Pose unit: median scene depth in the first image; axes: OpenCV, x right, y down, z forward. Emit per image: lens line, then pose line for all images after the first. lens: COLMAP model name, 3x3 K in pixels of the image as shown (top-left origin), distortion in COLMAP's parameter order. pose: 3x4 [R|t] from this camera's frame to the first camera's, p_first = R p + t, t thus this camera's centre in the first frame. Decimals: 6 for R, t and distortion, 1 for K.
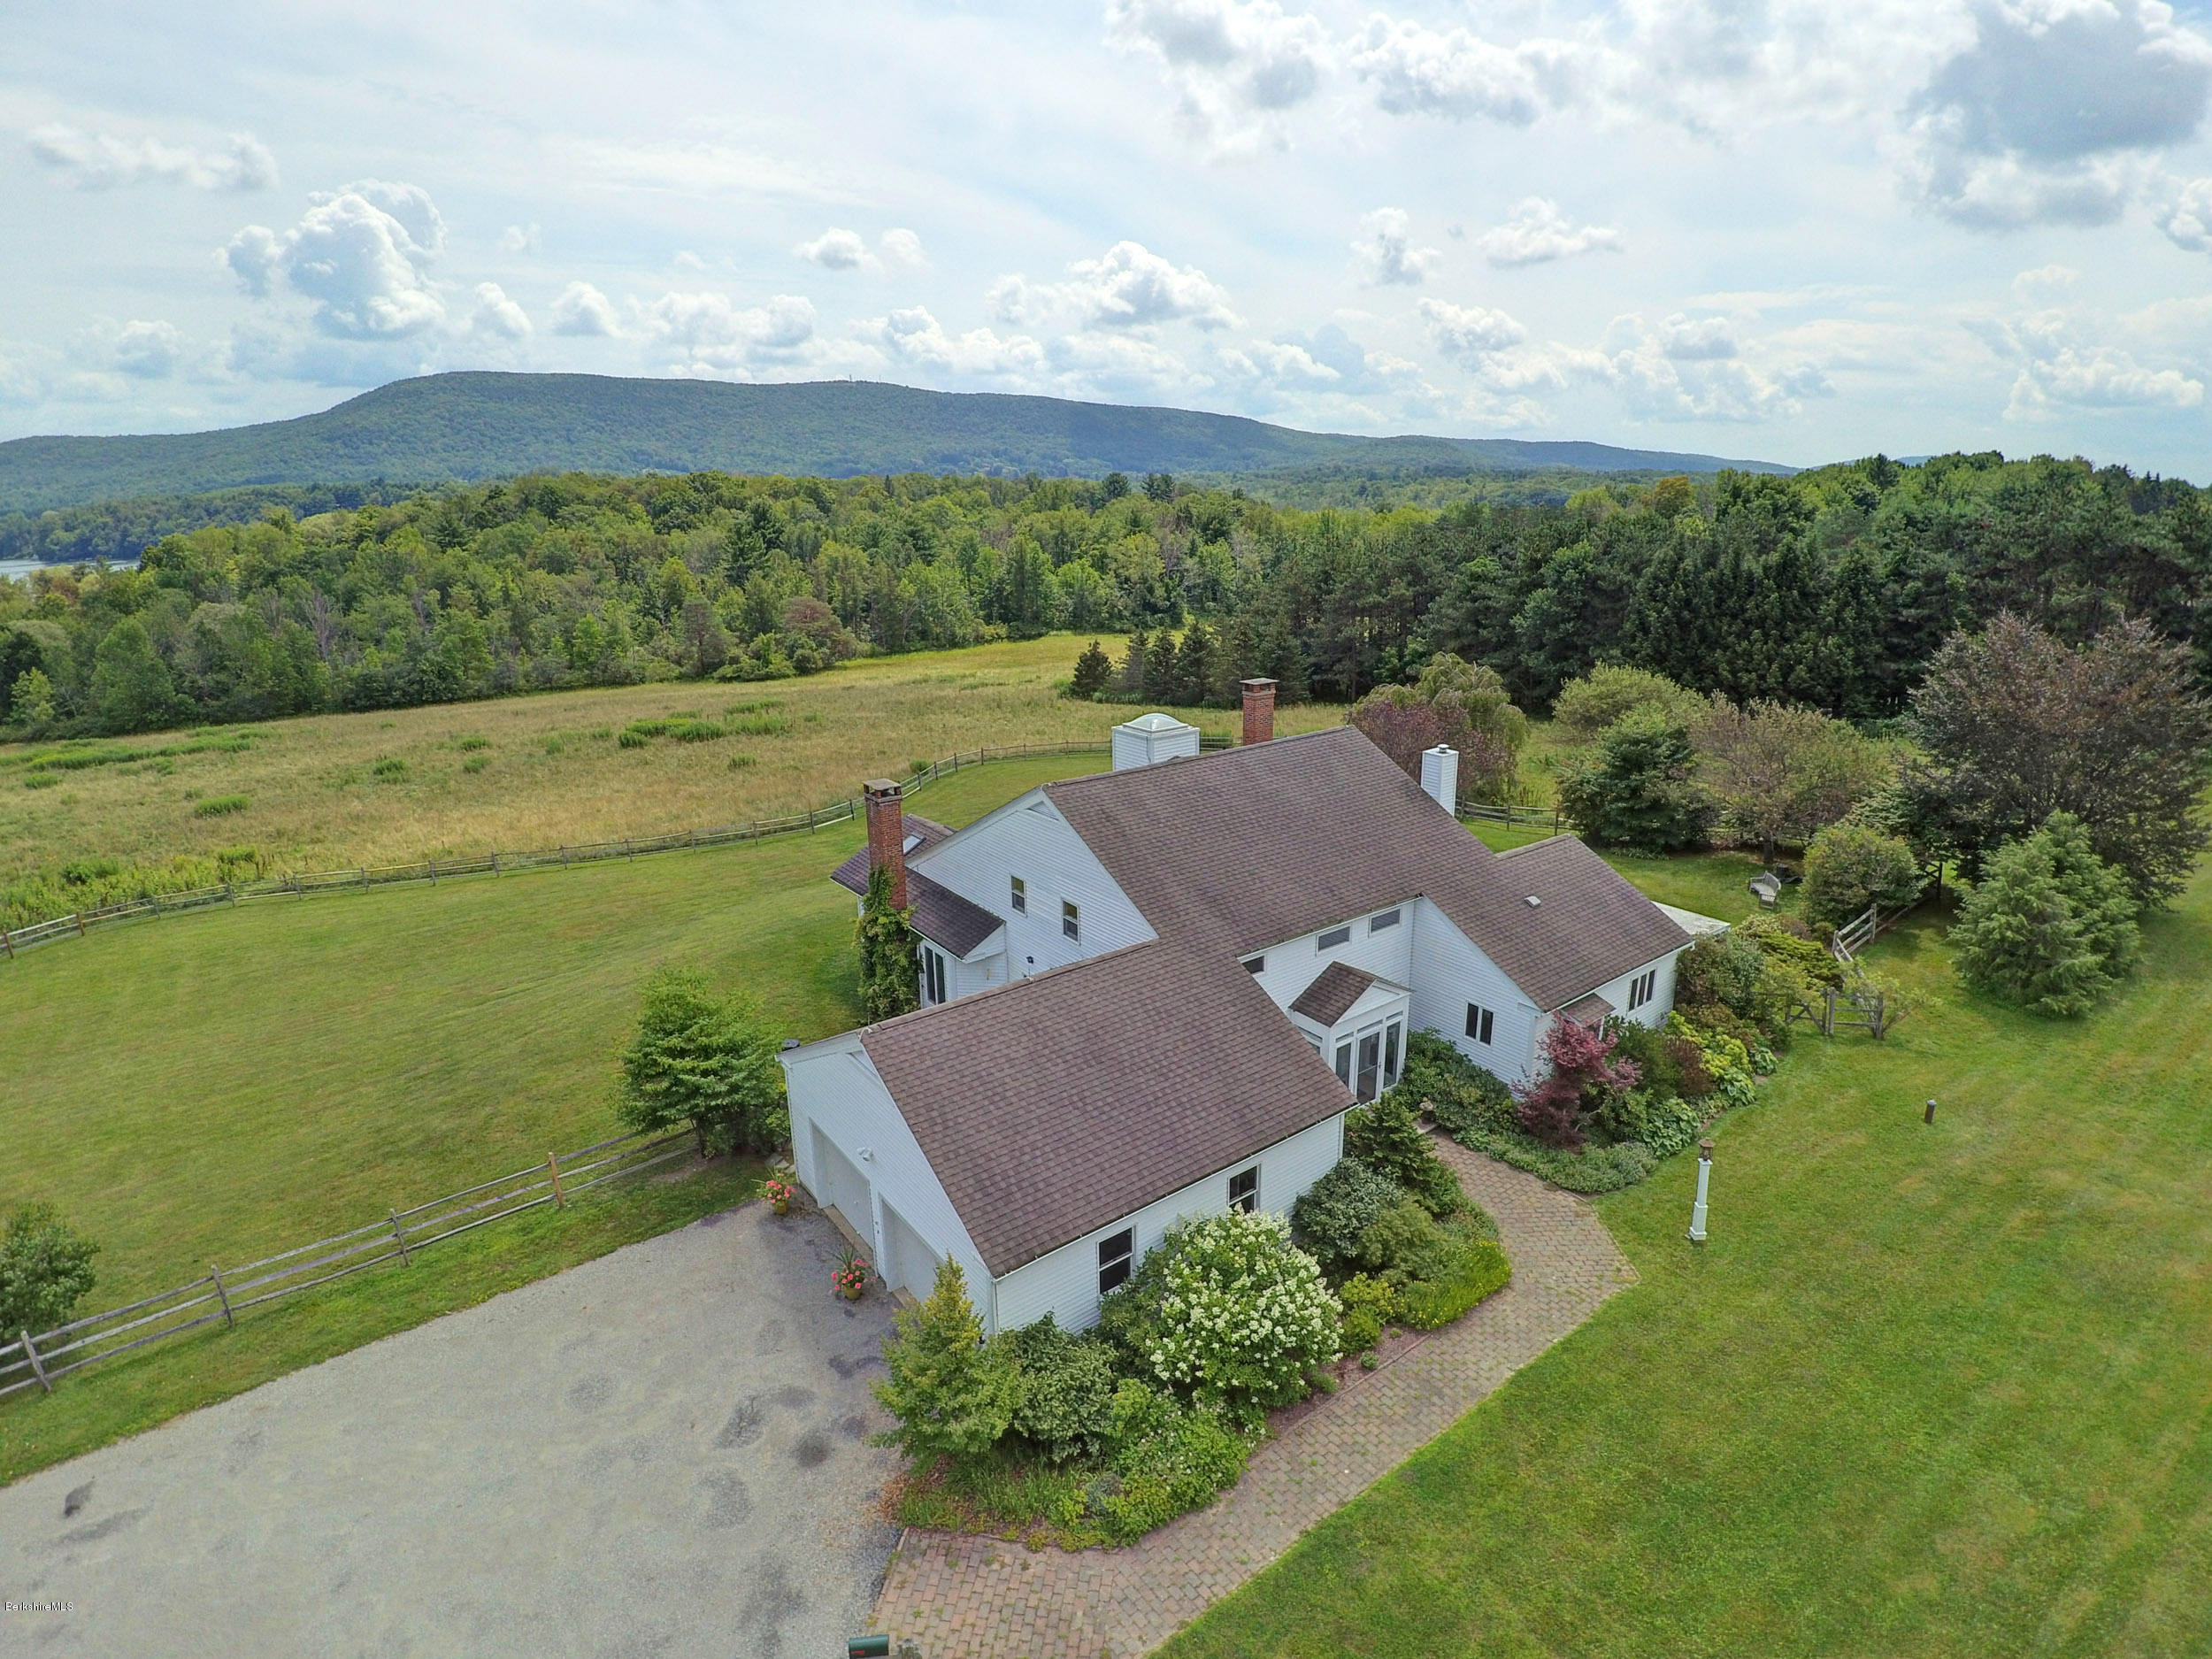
lens RADIAL K [[1152.1, 0, 1111.0], [0, 1152.1, 815.9], [0, 0, 1]] dist [-0.028650, -0.028751]
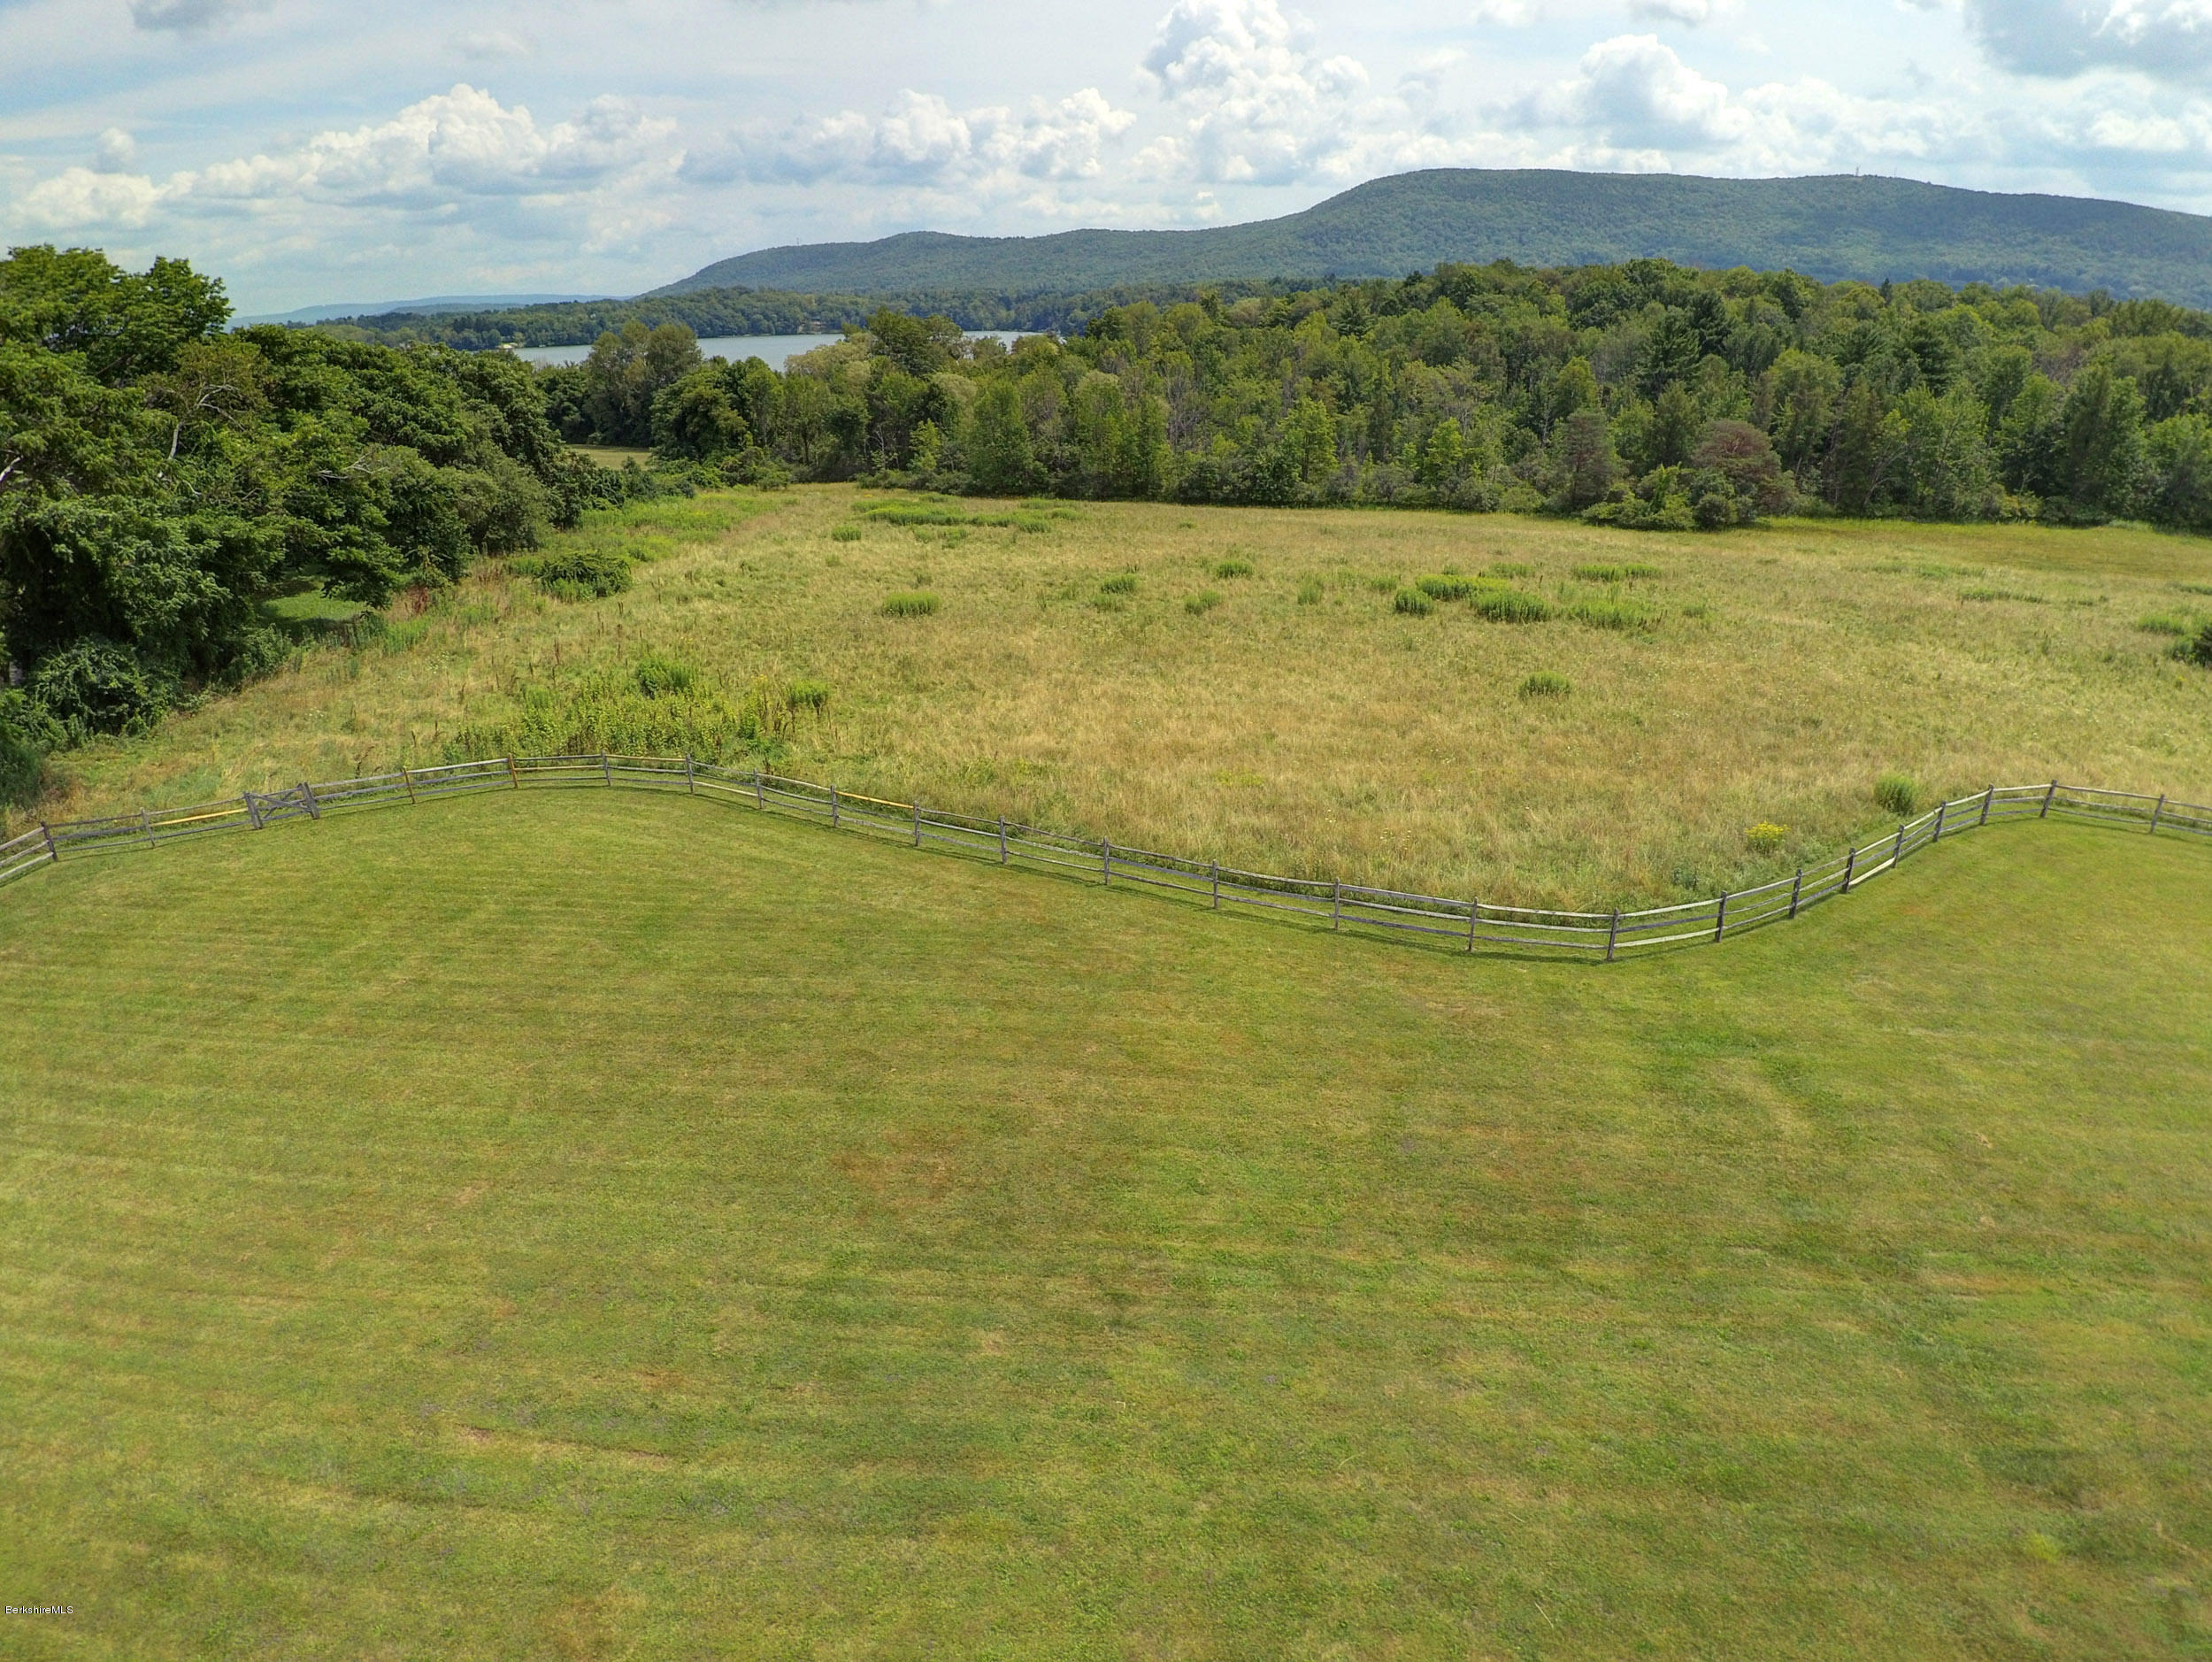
lens RADIAL K [[1152.3, 0, 1111.0], [0, 1152.3, 817.4], [0, 0, 1]] dist [-0.028650, -0.028751]
pose [[0.738578, 0.284201, -0.611336, -0.046234], [-0.189728, 0.957774, 0.216037, -0.027886], [0.646920, -0.043573, 0.761312, 0.172993]]
